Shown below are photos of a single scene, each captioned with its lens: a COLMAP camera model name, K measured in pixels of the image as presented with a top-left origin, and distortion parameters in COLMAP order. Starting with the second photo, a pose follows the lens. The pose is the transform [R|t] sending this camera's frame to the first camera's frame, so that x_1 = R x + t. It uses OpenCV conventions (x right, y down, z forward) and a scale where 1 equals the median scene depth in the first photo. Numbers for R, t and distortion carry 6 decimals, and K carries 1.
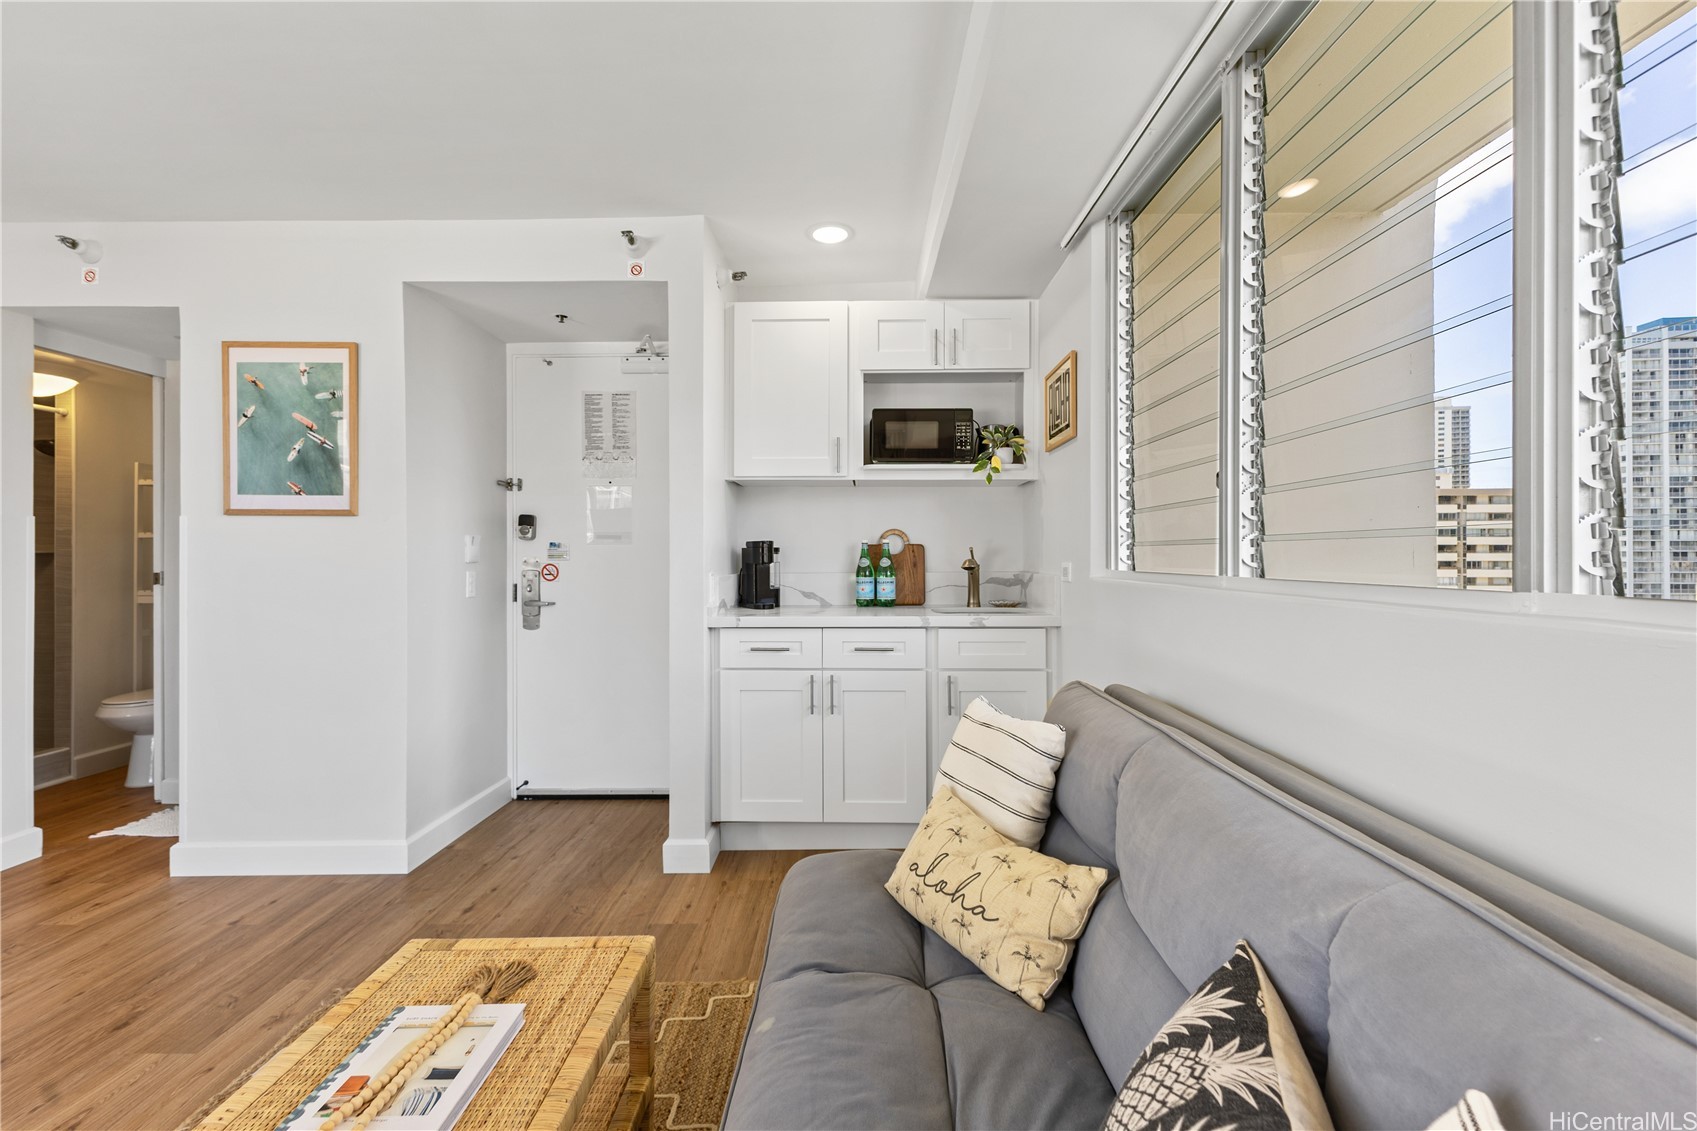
lens RADIAL K [[732.9, 0, 847.6], [0, 732.9, 554.5], [0, 0, 1]] dist [0.016972, -0.006979]
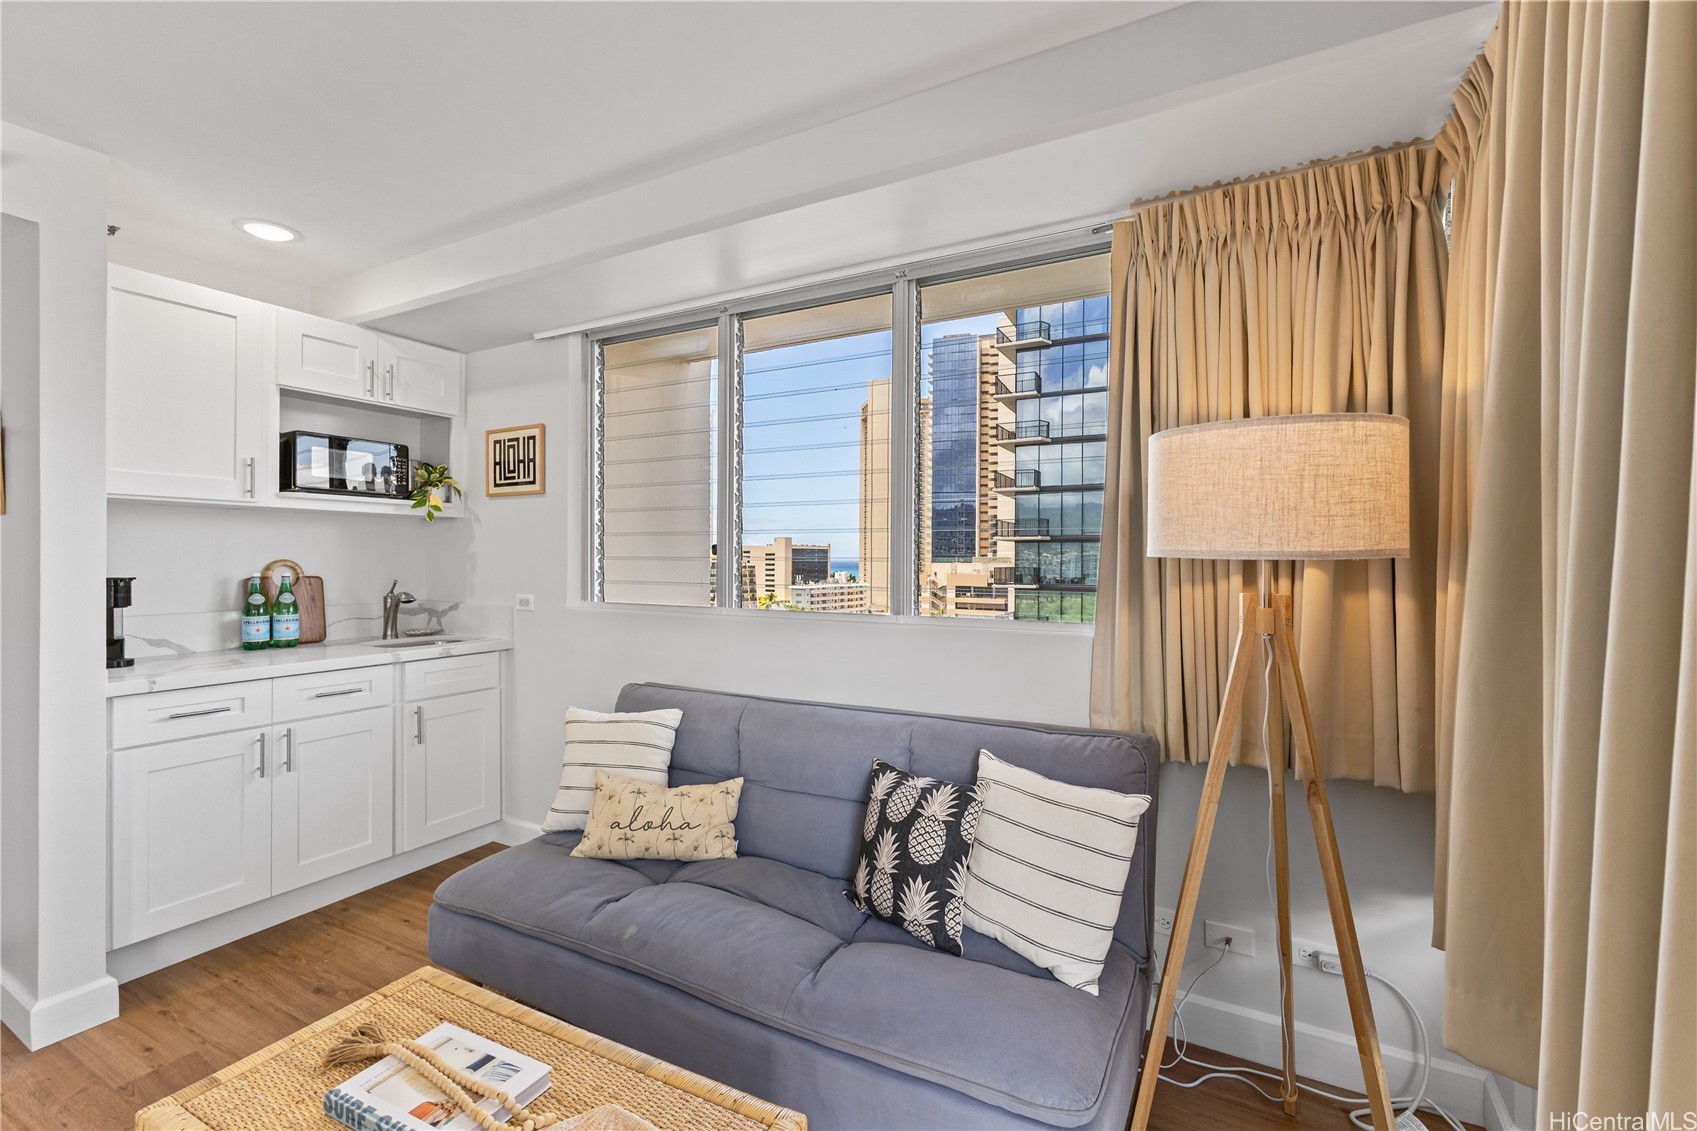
lens RADIAL K [[743.4, 0, 845.8], [0, 743.4, 561.1], [0, 0, 1]] dist [0.013766, -0.000197]
pose [[0.471549, 0.000885, 0.881839, -0.516101], [-0.007485, 0.999967, 0.002999, -0.050458], [-0.881808, -0.008015, 0.471541, -0.039649]]
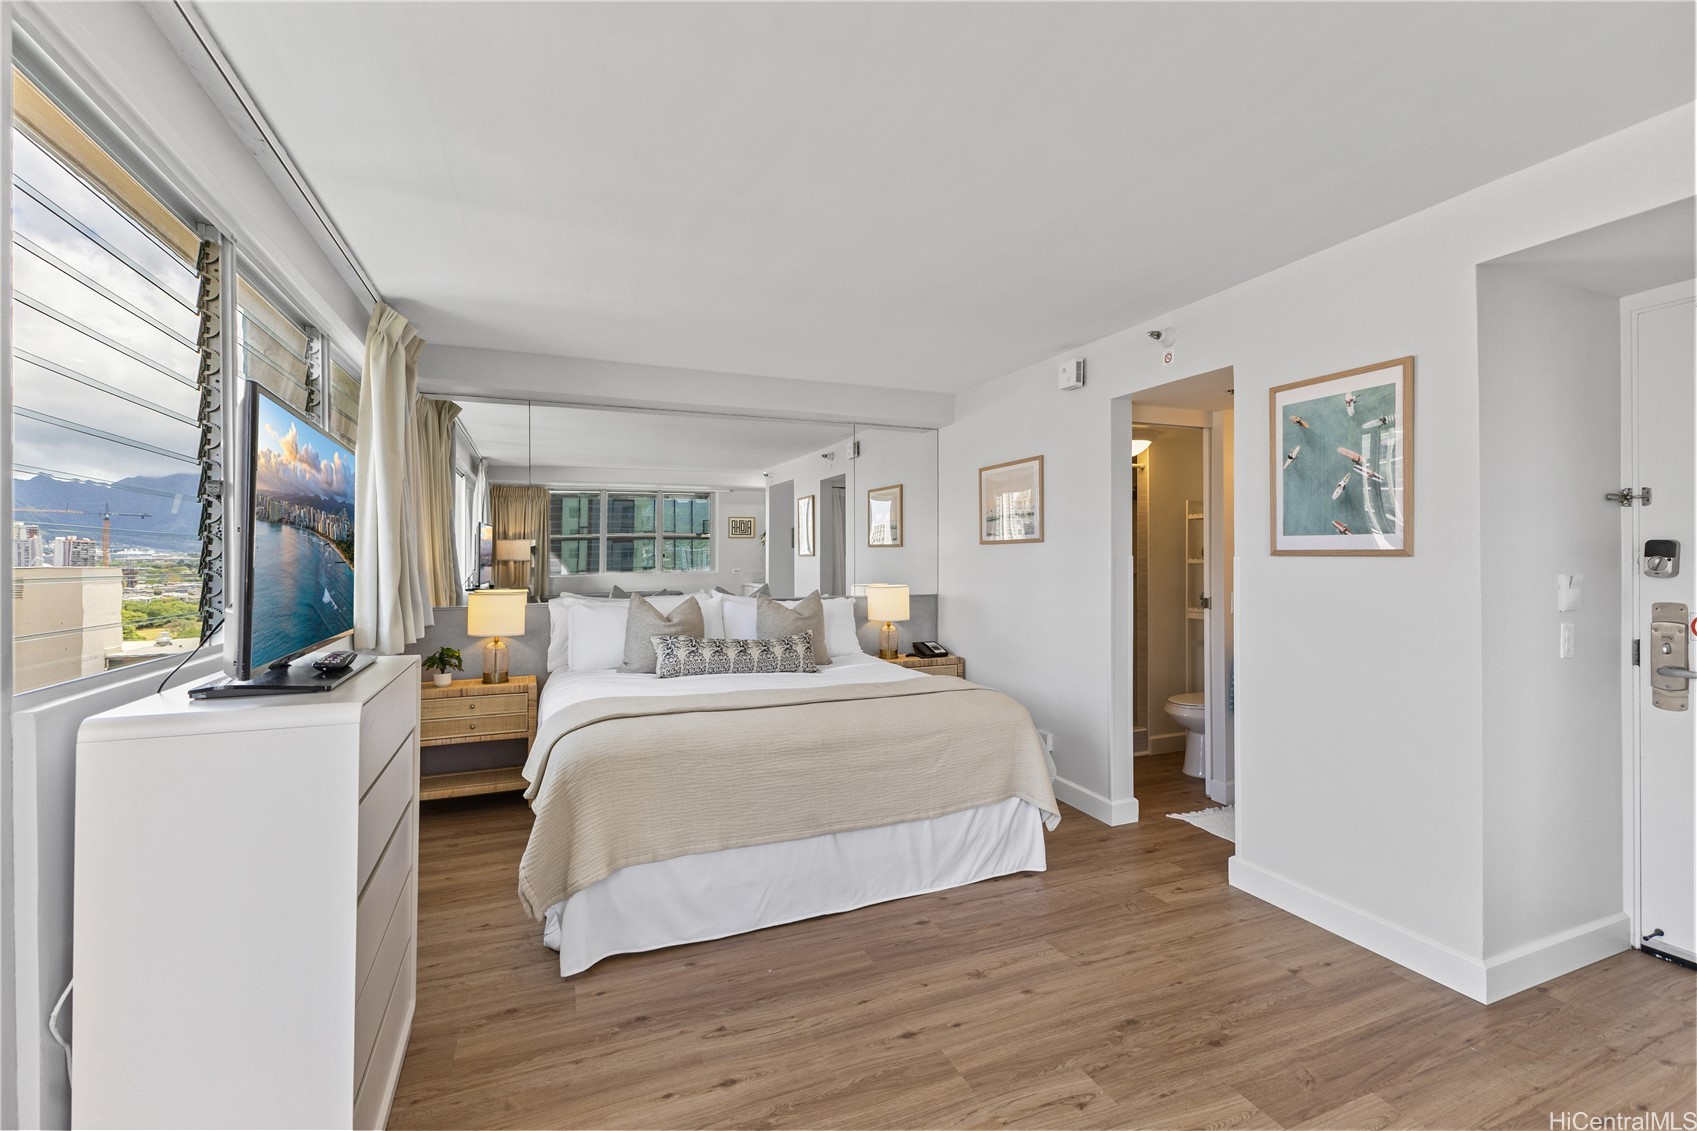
lens RADIAL K [[726.8, 0, 848.8], [0, 726.8, 558.6], [0, 0, 1]] dist [0.016387, -0.006226]
pose [[0.387572, 0.000870, -0.921839, -0.130765], [0.006523, 0.999972, 0.003686, -0.057227], [0.921816, -0.007442, 0.387556, 0.059478]]
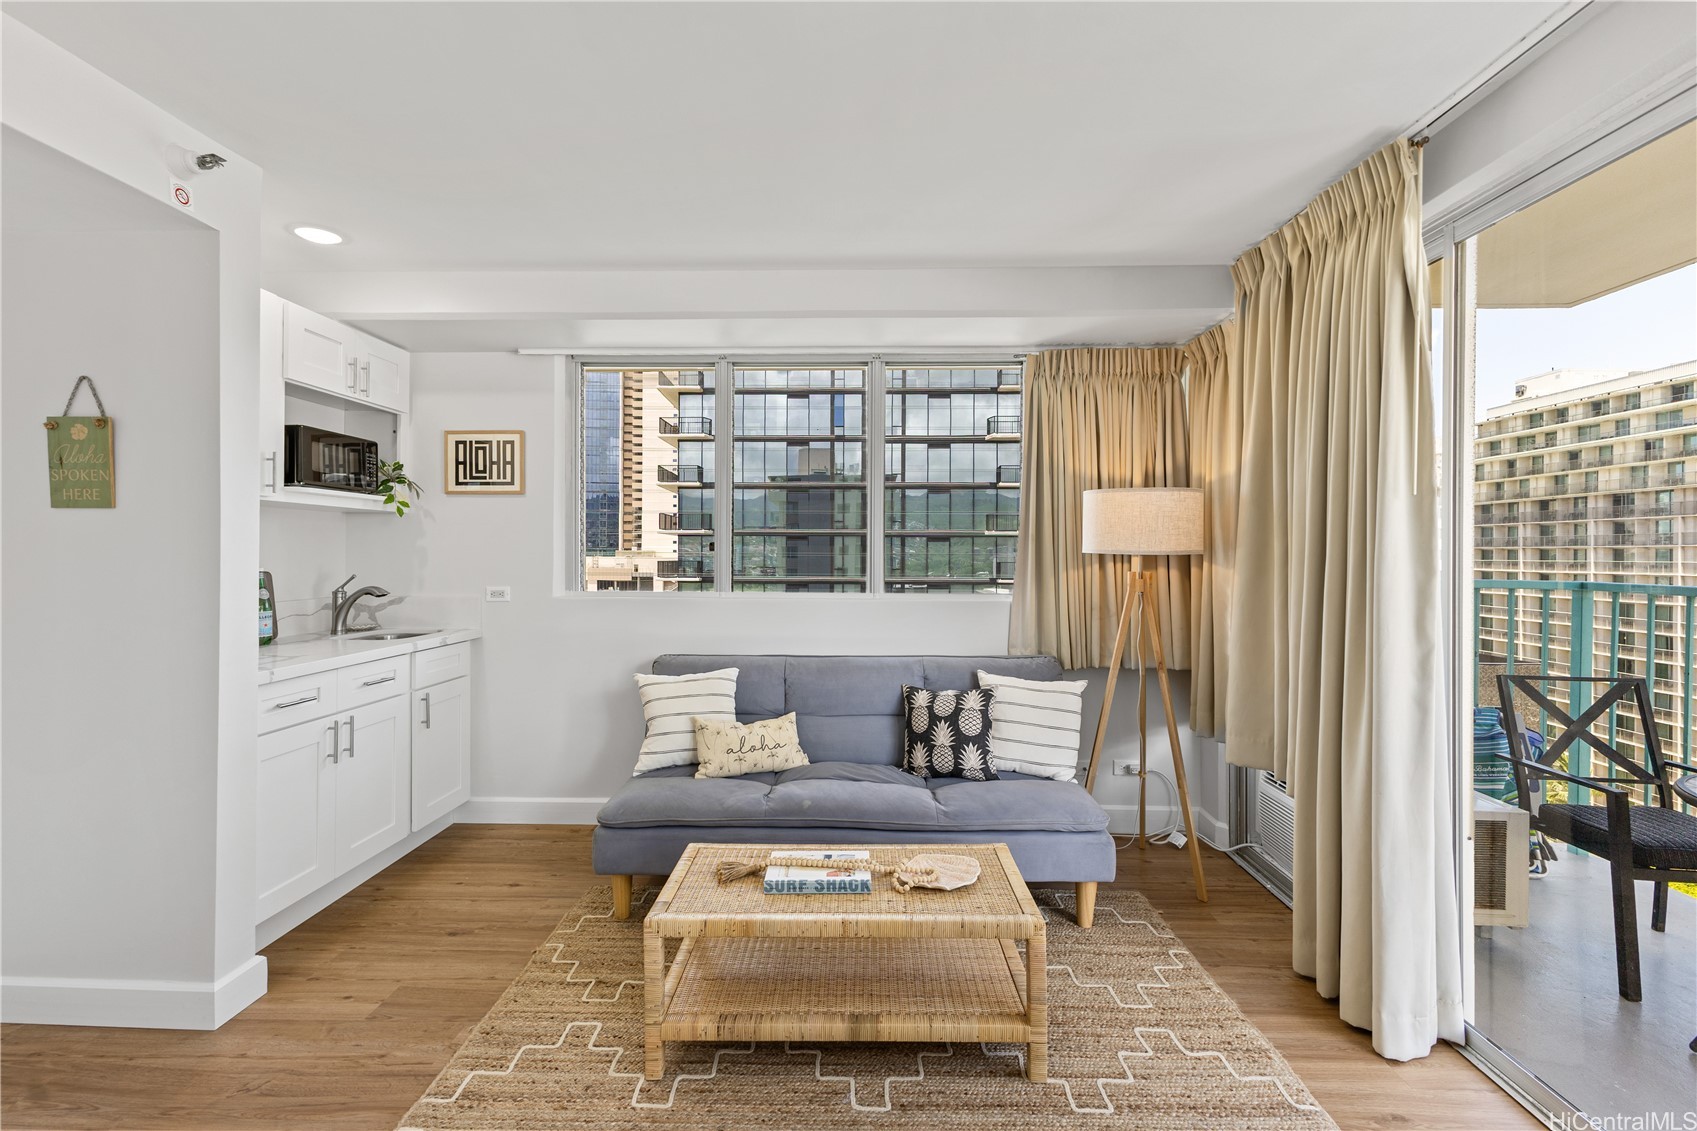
lens RADIAL K [[750.2, 0, 844.8], [0, 750.2, 552.7], [0, 0, 1]] dist [0.017182, -0.000941]
pose [[0.021005, 0.002972, 0.999775, -0.989692], [-0.006983, 0.999972, -0.002826, -0.048474], [-0.999755, -0.006922, 0.021025, 0.347464]]
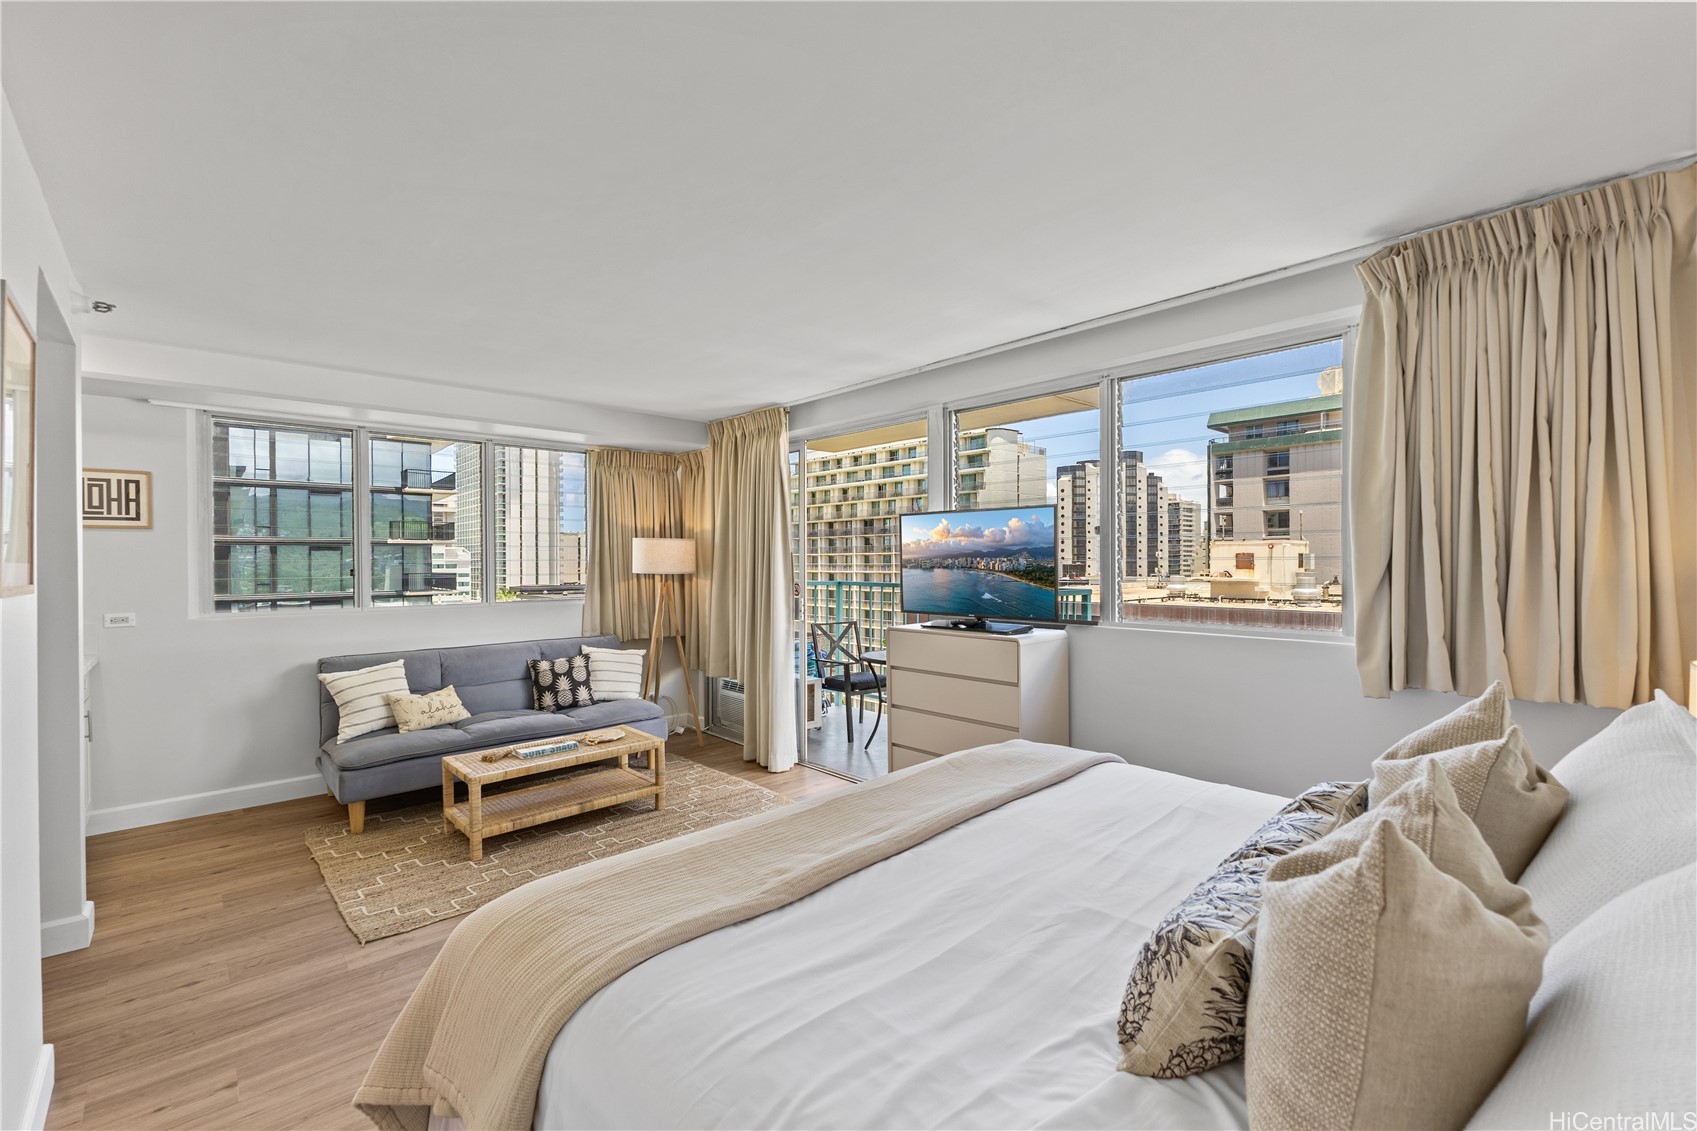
lens RADIAL K [[735.5, 0, 850.9], [0, 735.5, 565.0], [0, 0, 1]] dist [0.009124, 0.000035]
pose [[-0.680463, 0.001934, 0.732780, -1.655766], [0.005853, 0.999979, 0.002796, -0.076267], [-0.732759, 0.006191, -0.680460, 0.910567]]
